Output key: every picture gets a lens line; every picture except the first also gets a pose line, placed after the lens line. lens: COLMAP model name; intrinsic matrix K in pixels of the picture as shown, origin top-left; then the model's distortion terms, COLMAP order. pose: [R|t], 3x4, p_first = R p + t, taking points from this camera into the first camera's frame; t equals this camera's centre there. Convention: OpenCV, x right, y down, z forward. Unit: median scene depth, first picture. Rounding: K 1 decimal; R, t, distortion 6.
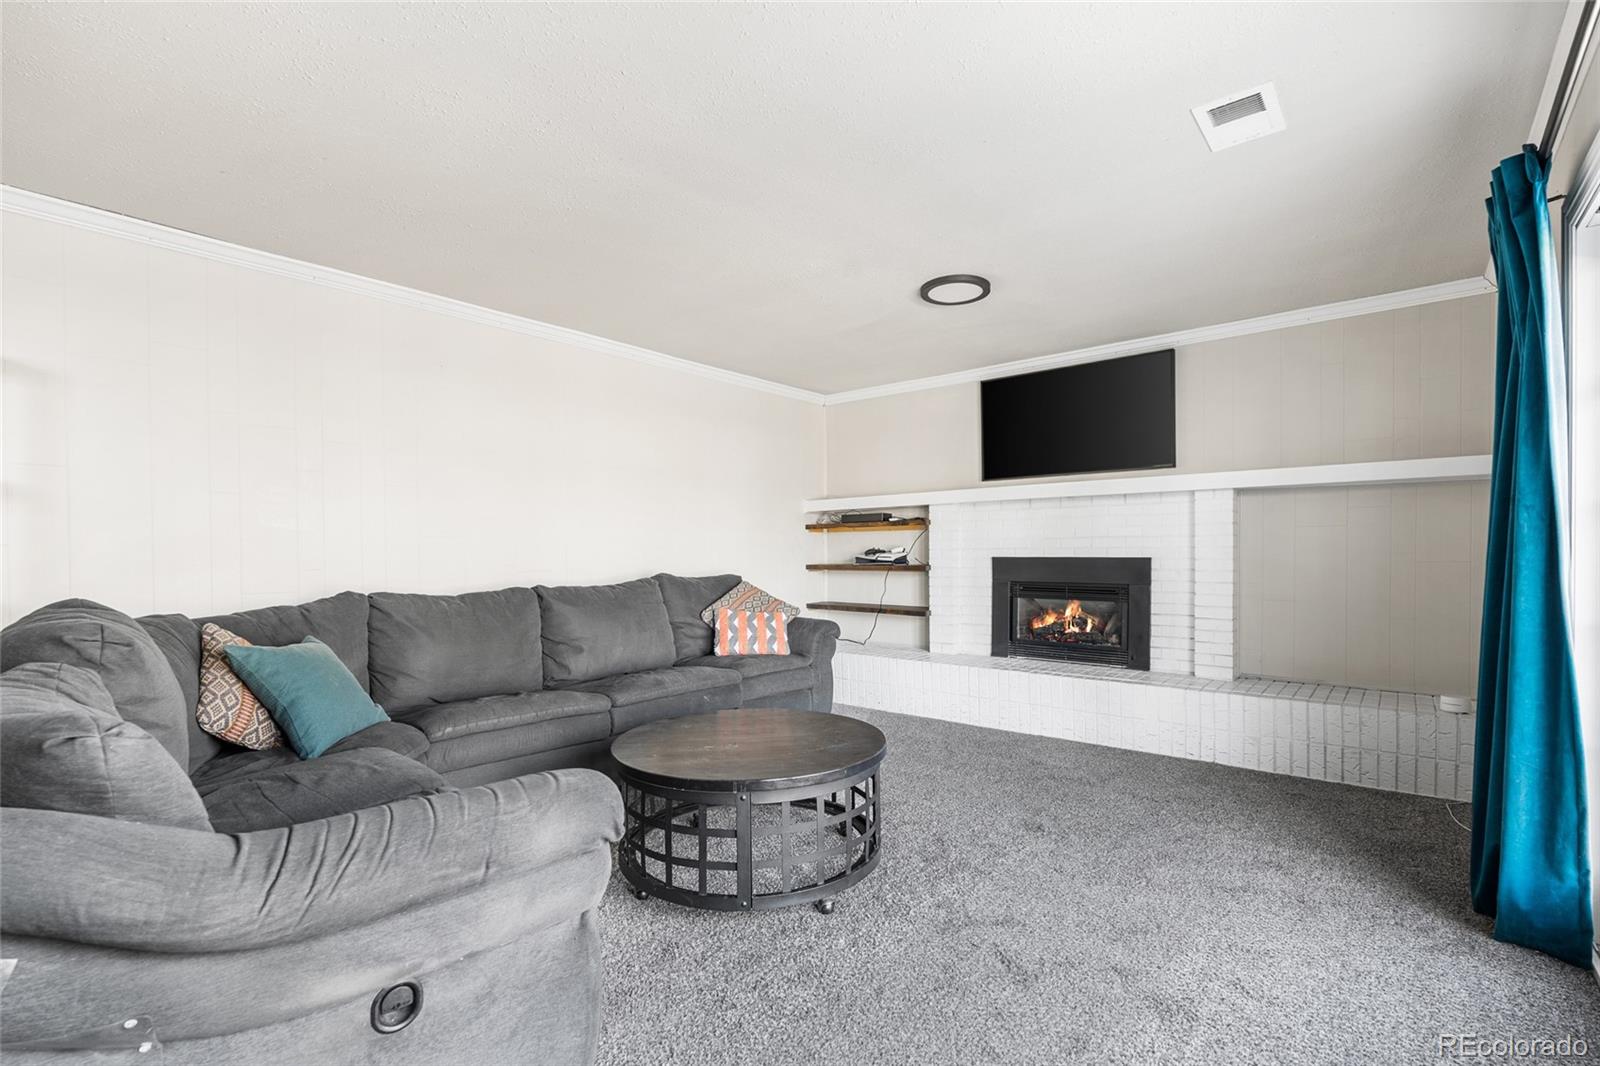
lens RADIAL K [[721.7, 0, 786.0], [0, 721.7, 564.5], [0, 0, 1]] dist [-0.001223, 0.001943]
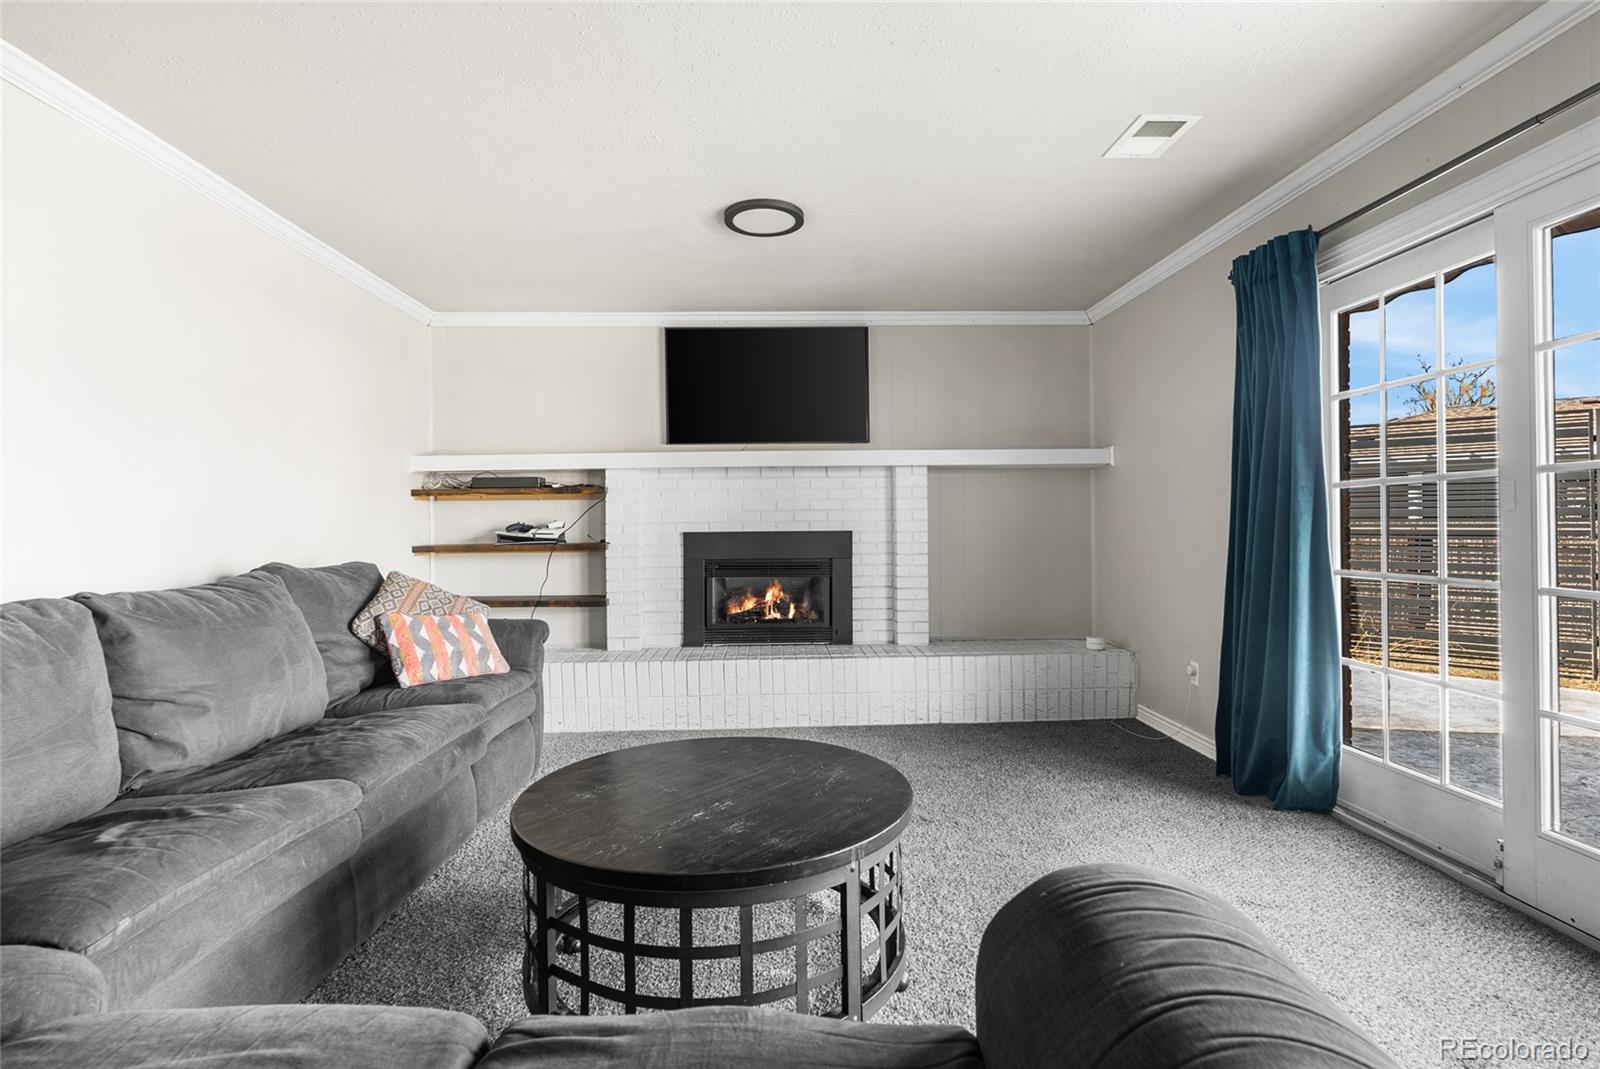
lens RADIAL K [[806.8, 0, 798.1], [0, 806.8, 532.6], [0, 0, 1]] dist [-0.005979, 0.000720]
pose [[0.737866, -0.007621, 0.674904, -0.305108], [0.018045, 0.999802, -0.008439, 0.000700], [-0.674706, 0.018405, 0.737857, 0.220904]]
